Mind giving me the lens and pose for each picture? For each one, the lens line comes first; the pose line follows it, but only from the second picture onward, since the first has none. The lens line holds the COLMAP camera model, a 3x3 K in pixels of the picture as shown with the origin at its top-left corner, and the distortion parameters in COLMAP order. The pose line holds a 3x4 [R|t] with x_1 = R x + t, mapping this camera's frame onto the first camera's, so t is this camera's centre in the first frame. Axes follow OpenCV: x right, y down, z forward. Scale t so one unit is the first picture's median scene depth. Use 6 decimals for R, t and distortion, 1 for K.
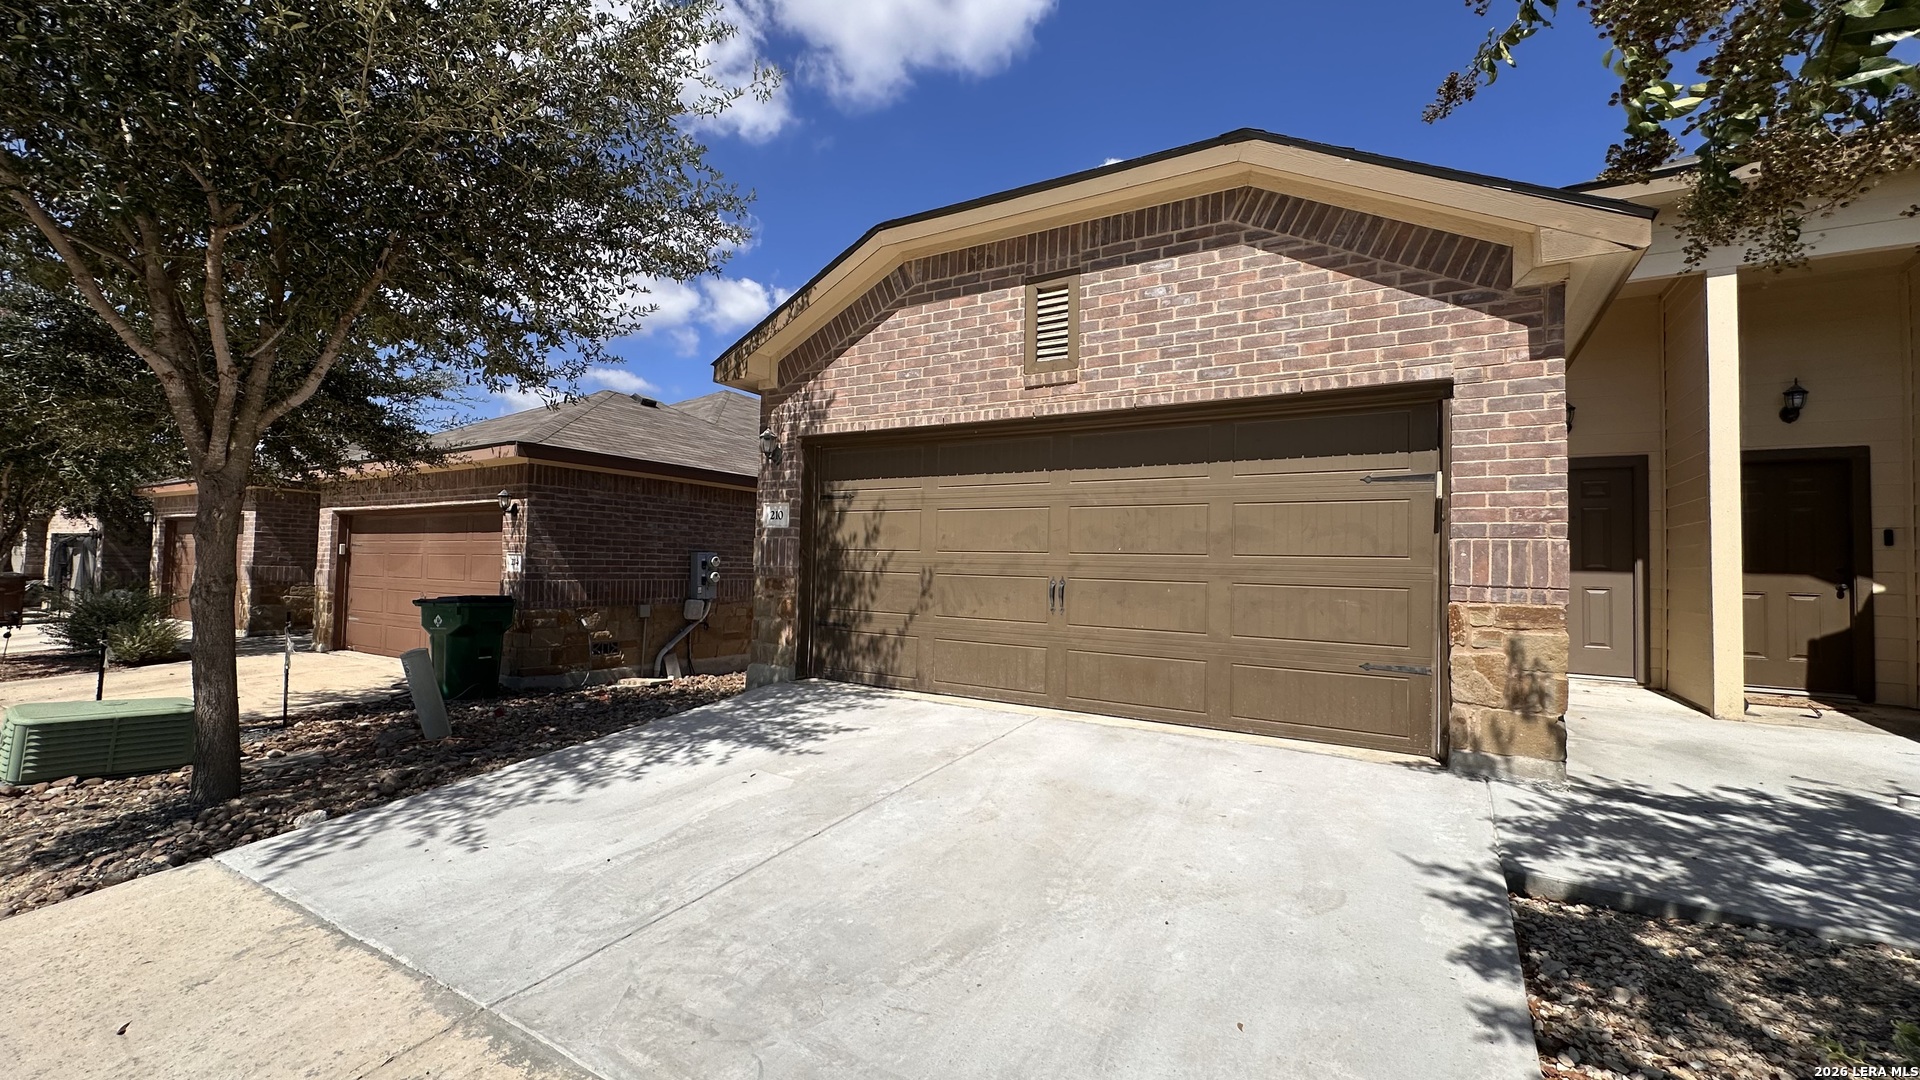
lens RADIAL K [[767.6, 0, 959.2], [0, 767.6, 541.8], [0, 0, 1]] dist [-0.001568, -0.000027]
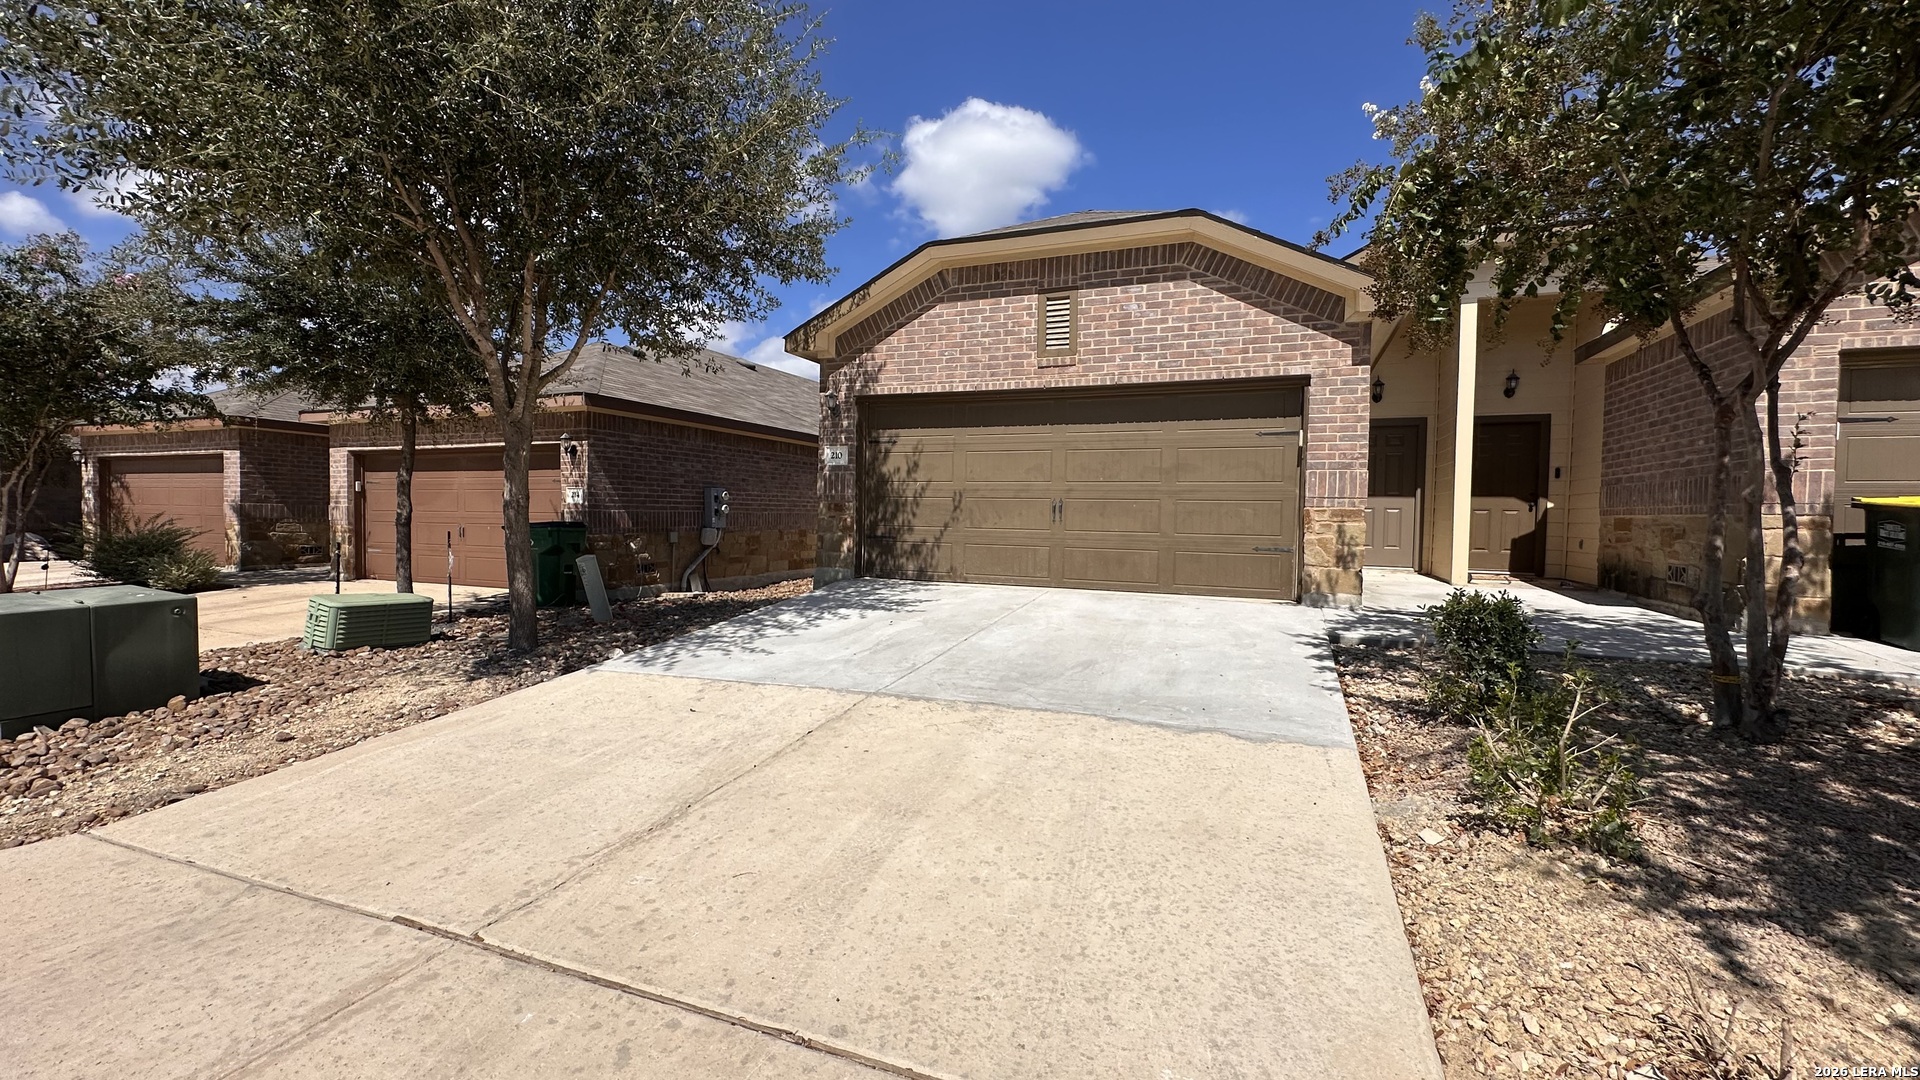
lens RADIAL K [[767.6, 0, 959.2], [0, 767.6, 541.8], [0, 0, 1]] dist [-0.001568, -0.000027]
pose [[0.987225, -0.012783, 0.158817, -0.284757], [0.001423, 0.997444, 0.071438, 0.023409], [-0.159325, -0.070299, 0.984720, -0.409691]]
